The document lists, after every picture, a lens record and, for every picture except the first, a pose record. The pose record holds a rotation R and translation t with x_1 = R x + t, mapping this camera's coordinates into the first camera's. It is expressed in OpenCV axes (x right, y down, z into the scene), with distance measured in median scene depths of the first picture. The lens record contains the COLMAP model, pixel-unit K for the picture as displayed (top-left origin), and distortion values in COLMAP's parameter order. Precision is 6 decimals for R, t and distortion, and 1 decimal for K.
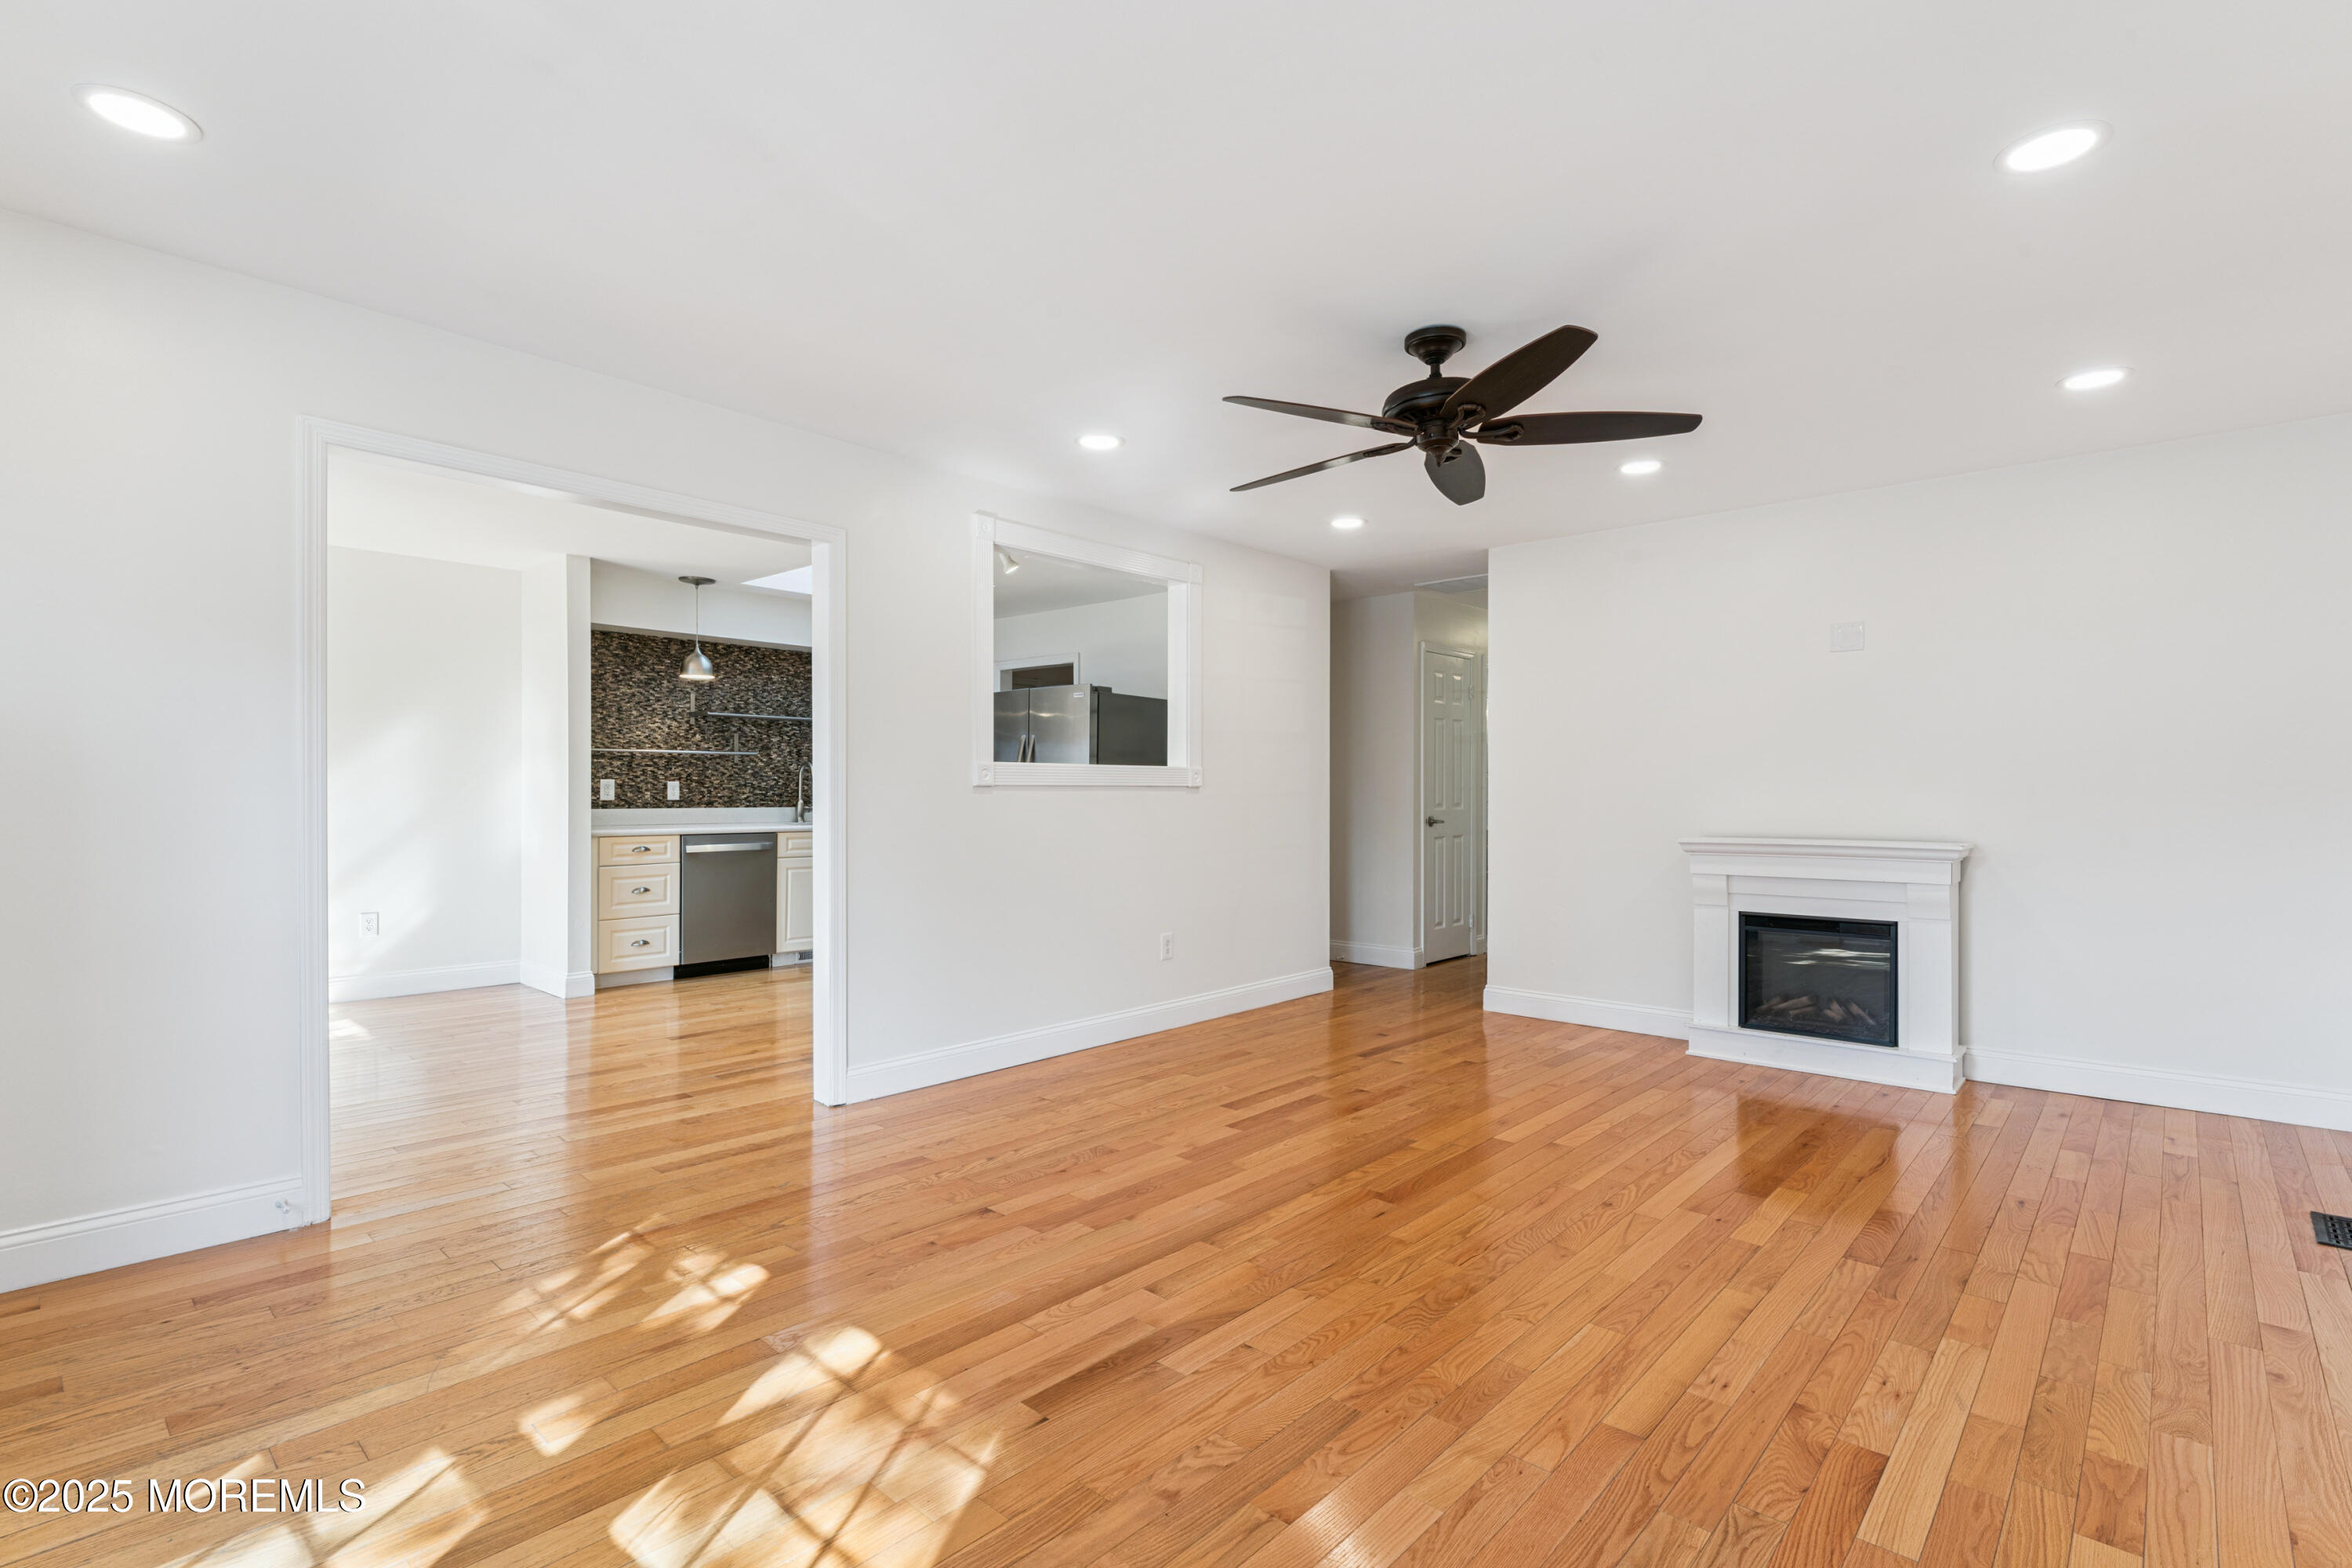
lens RADIAL K [[1078.5, 0, 1160.2], [0, 1078.5, 777.7], [0, 0, 1]] dist [-0.001072, 0.000908]
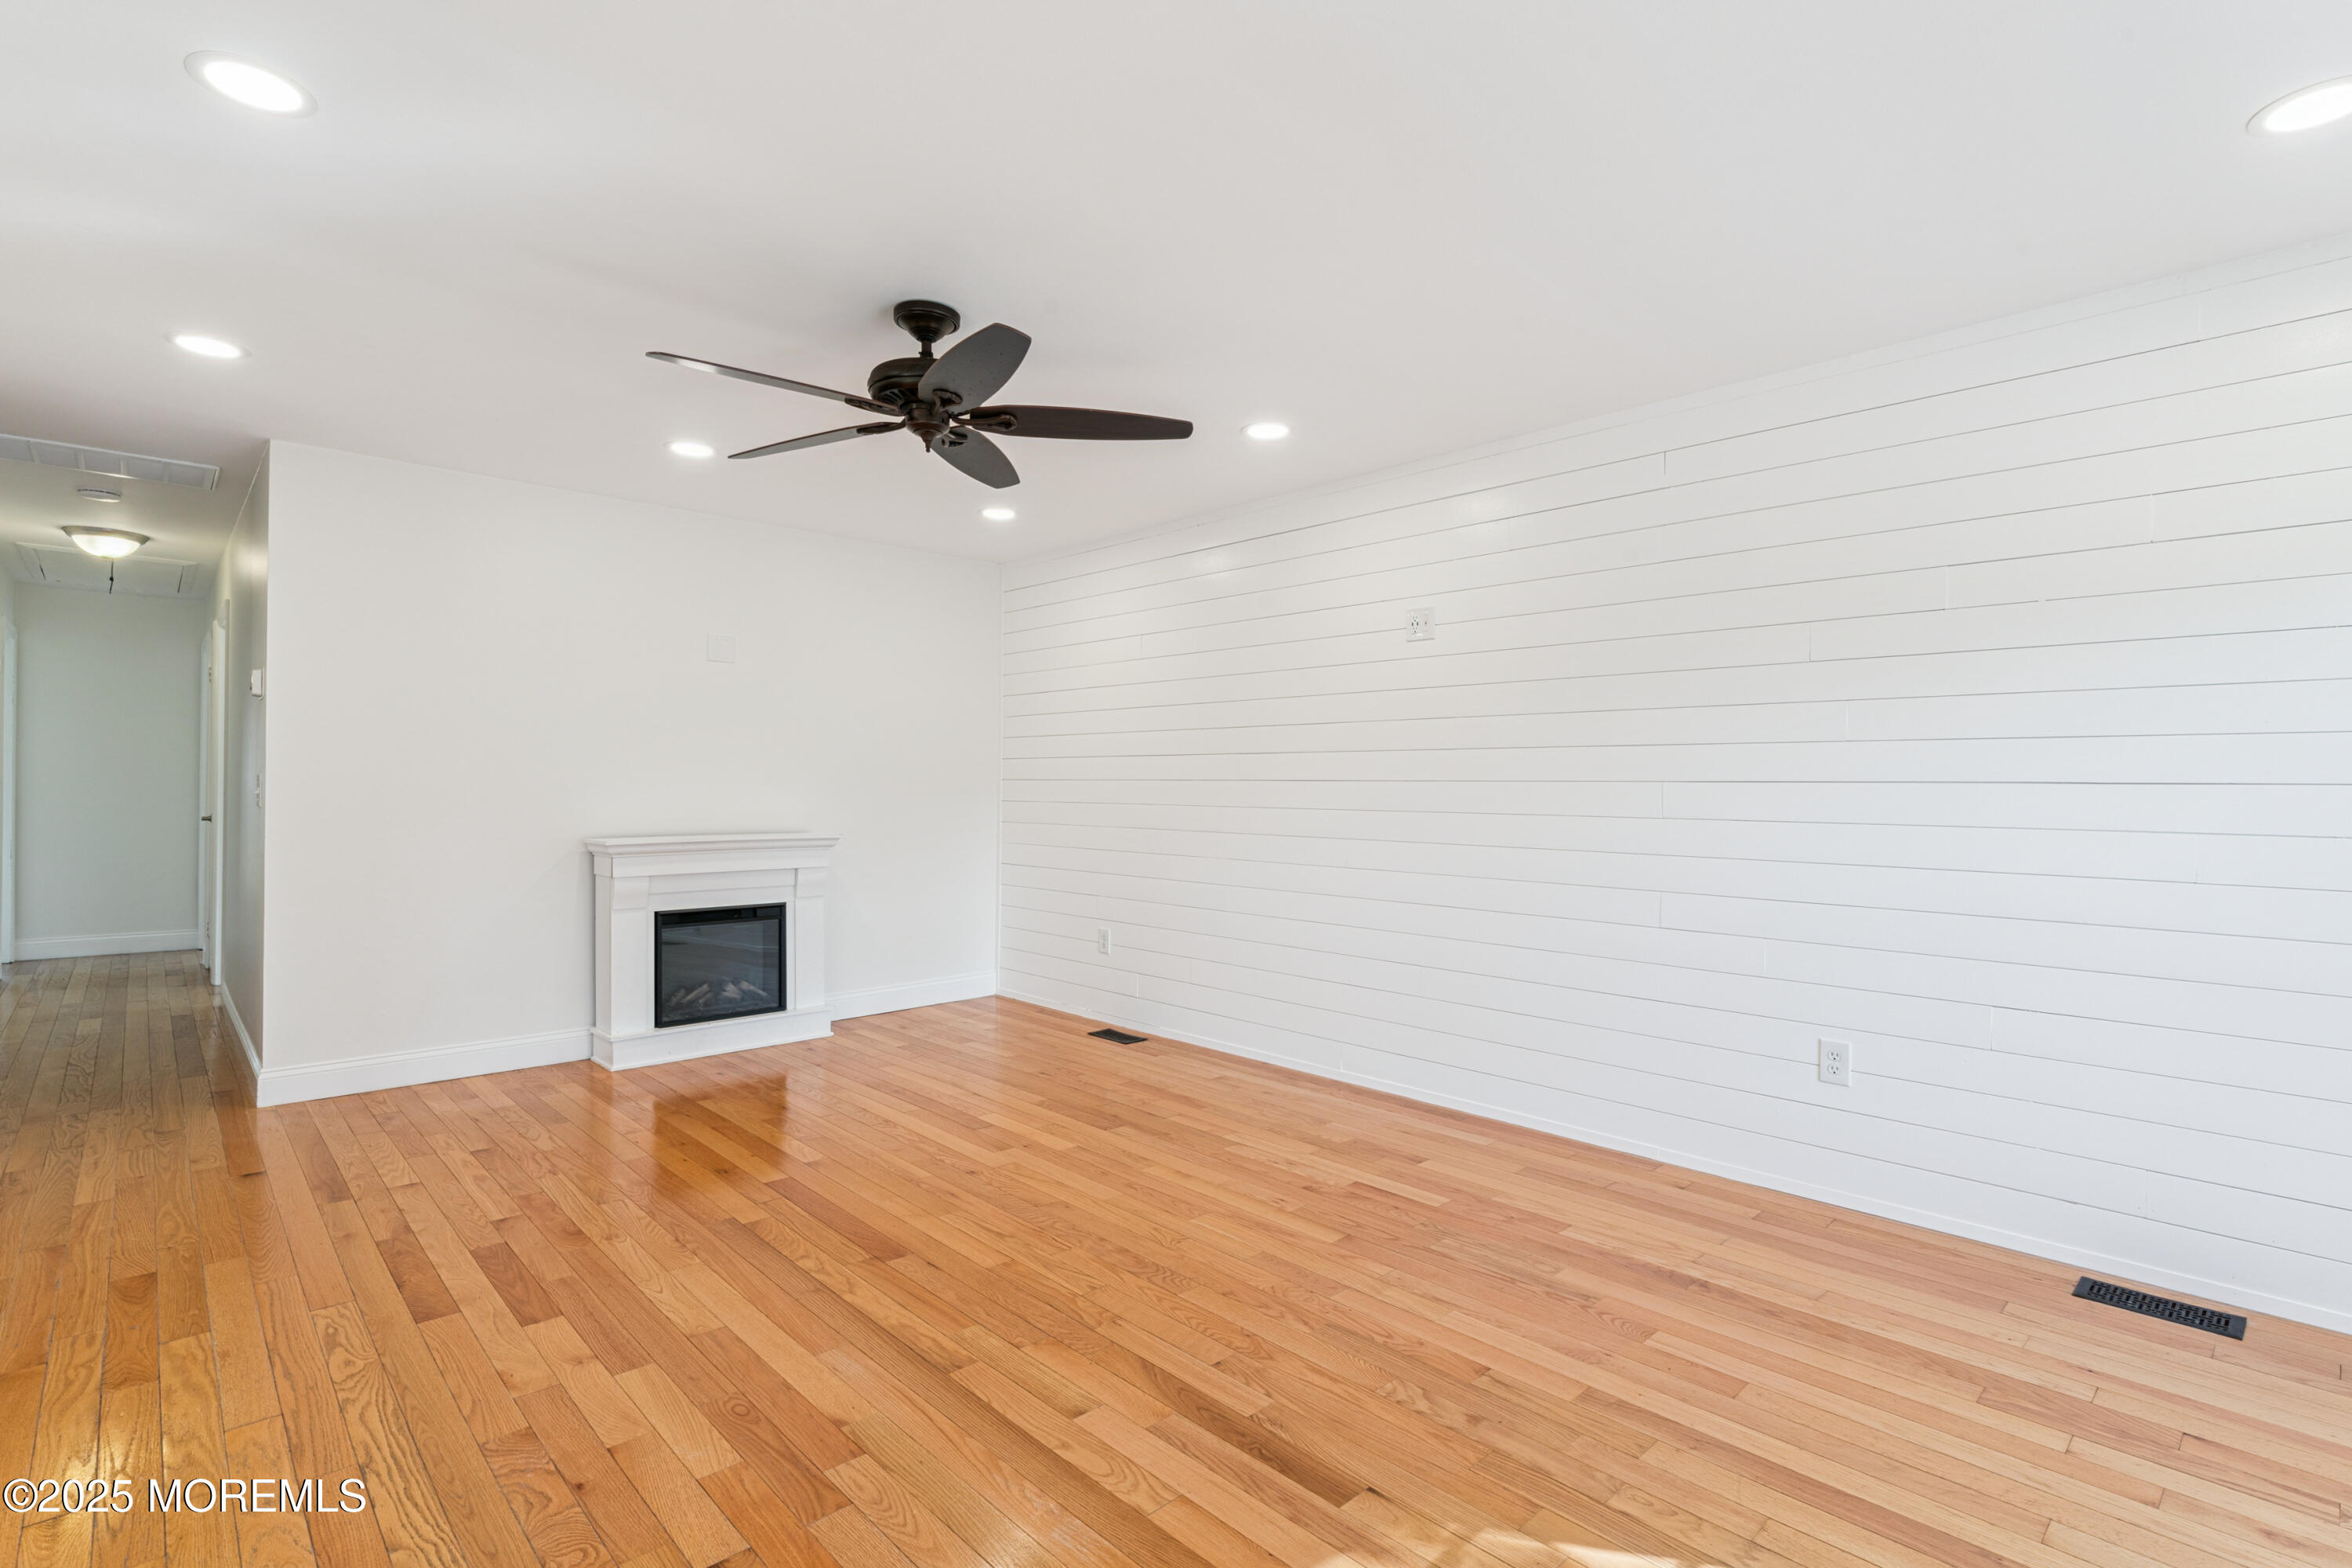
lens RADIAL K [[1078.5, 0, 1214.9], [0, 1078.5, 761.6], [0, 0, 1]] dist [-0.001072, 0.000908]
pose [[0.070209, 0.026699, 0.997175, -0.663343], [-0.020270, 0.999474, -0.025334, 0.004806], [-0.997326, -0.018434, 0.070714, 0.688434]]
